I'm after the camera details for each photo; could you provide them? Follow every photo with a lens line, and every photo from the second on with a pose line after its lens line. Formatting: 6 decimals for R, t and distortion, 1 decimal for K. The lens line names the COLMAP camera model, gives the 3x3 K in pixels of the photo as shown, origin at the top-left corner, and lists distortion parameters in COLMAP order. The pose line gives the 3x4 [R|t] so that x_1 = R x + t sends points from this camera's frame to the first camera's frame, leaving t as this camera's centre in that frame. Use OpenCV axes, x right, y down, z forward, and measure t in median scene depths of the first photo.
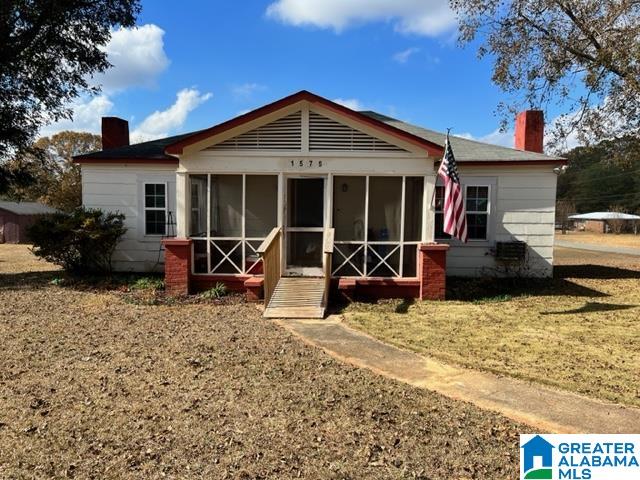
lens RADIAL K [[476.7, 0, 335.5], [0, 476.7, 237.1], [0, 0, 1]] dist [0.057460, 0.001191]
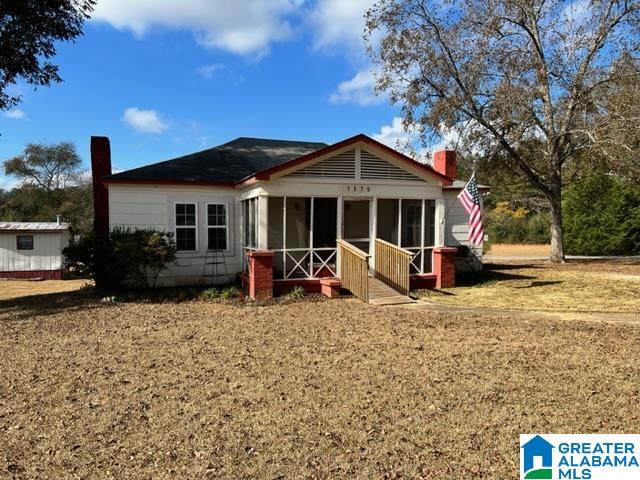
lens RADIAL K [[506.7, 0, 320.0], [0, 506.7, 240.0], [0, 0, 1]] dist [0.037101, -0.001386]
pose [[0.911102, -0.028003, 0.411228, -0.708268], [0.040334, 0.998958, -0.021337, 0.008698], [-0.410202, 0.036026, 0.911283, -0.199834]]
